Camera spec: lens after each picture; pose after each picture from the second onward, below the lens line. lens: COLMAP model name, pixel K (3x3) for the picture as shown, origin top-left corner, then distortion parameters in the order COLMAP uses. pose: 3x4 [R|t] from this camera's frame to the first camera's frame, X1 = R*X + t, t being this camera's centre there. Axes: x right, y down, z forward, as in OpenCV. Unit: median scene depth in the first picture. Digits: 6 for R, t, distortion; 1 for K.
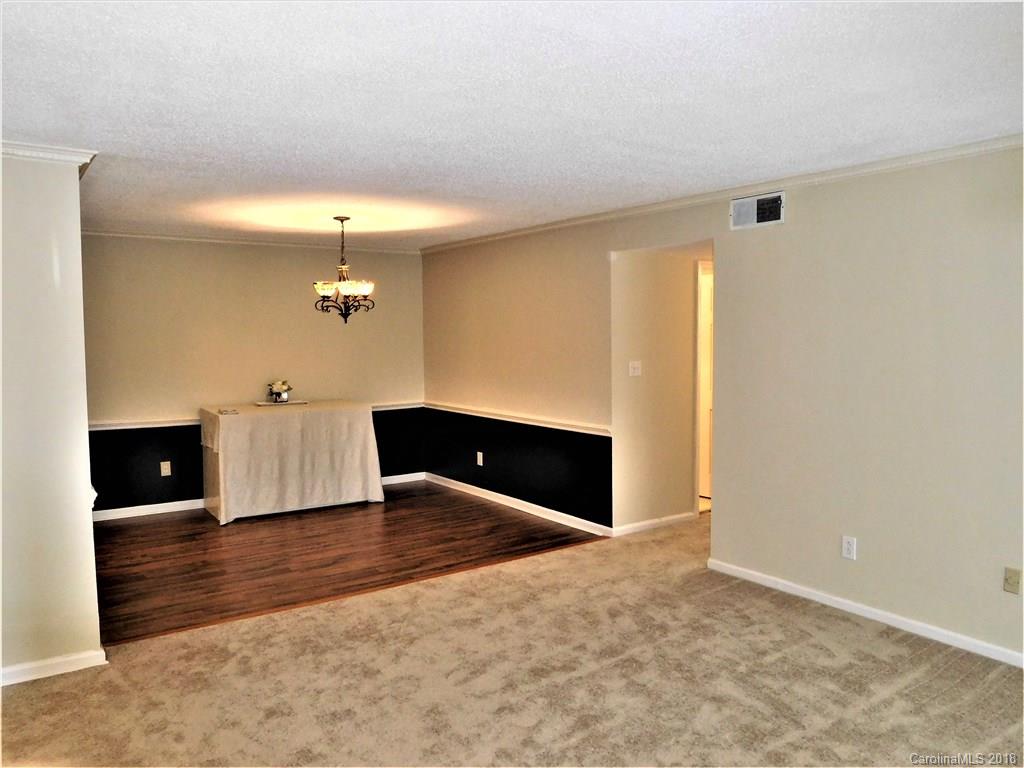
lens RADIAL K [[753.5, 0, 512.0], [0, 753.5, 384.0], [0, 0, 1]] dist [-0.004188, 0.000558]
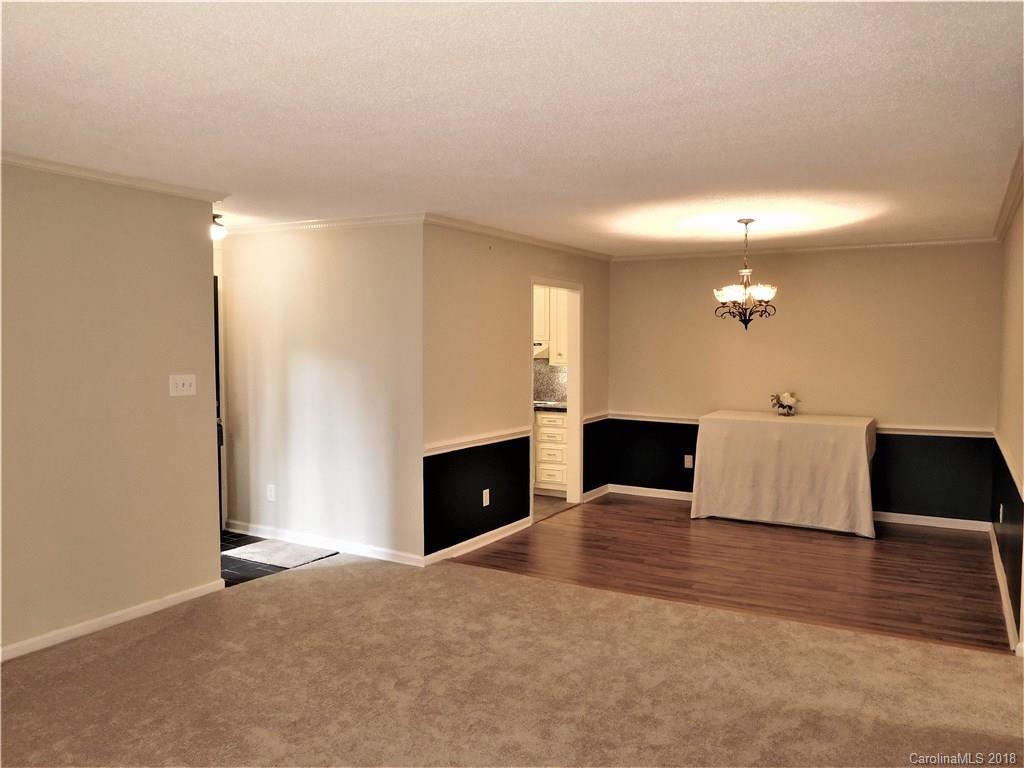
lens RADIAL K [[753.5, 0, 512.0], [0, 753.5, 384.0], [0, 0, 1]] dist [-0.004188, 0.000558]
pose [[0.415561, 0.048160, -0.908289, 0.529925], [-0.058091, 0.997964, 0.026337, -0.020322], [0.907708, 0.041819, 0.417513, 0.335099]]
